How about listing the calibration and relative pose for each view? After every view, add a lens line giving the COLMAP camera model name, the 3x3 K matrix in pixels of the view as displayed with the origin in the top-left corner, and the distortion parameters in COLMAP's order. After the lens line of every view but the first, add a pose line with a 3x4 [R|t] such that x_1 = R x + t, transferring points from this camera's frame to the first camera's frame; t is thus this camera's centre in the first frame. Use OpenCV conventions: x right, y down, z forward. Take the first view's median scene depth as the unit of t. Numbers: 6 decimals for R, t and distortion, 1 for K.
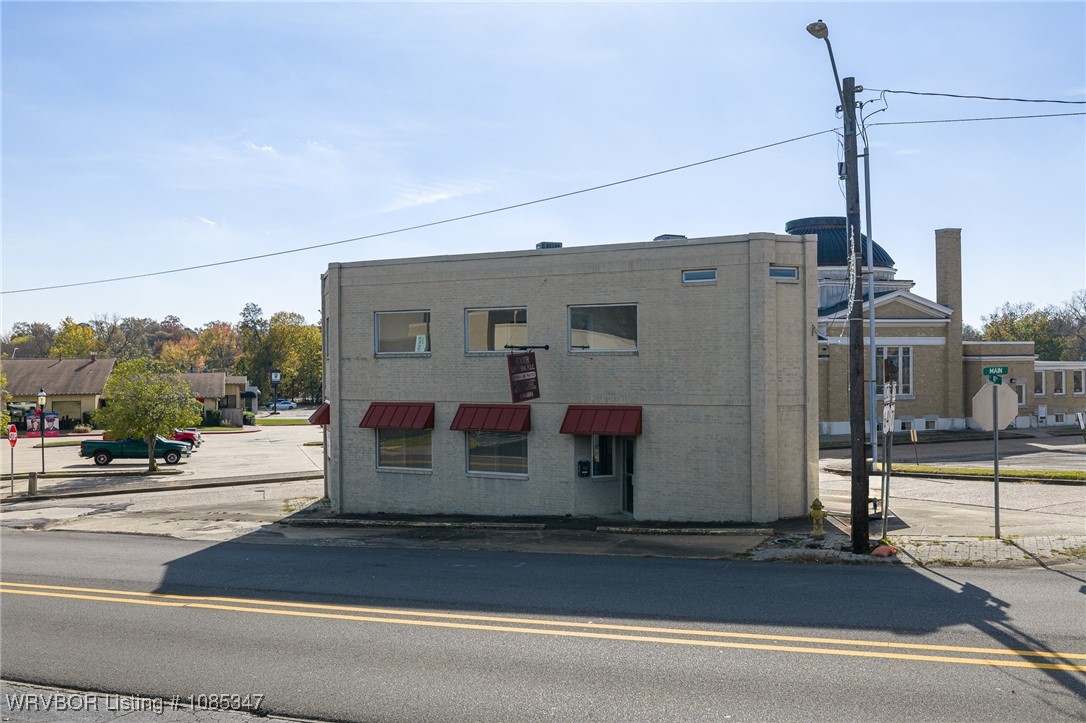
lens RADIAL K [[881.9, 0, 562.8], [0, 881.9, 363.1], [0, 0, 1]] dist [0.006733, -0.009567]
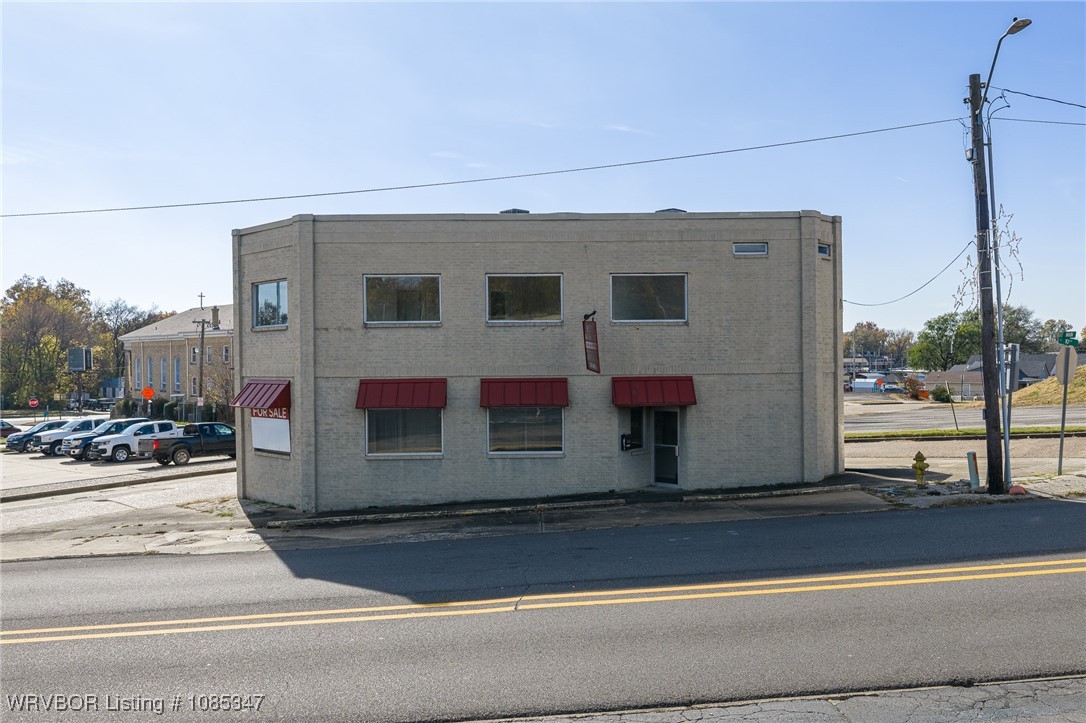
lens RADIAL K [[881.9, 0, 543.0], [0, 881.9, 365.1], [0, 0, 1]] dist [0.006733, -0.009567]
pose [[0.897627, -0.004717, 0.440731, -0.495702], [0.002785, 0.999983, 0.005029, 0.030253], [-0.440748, -0.003287, 0.897625, 0.170721]]
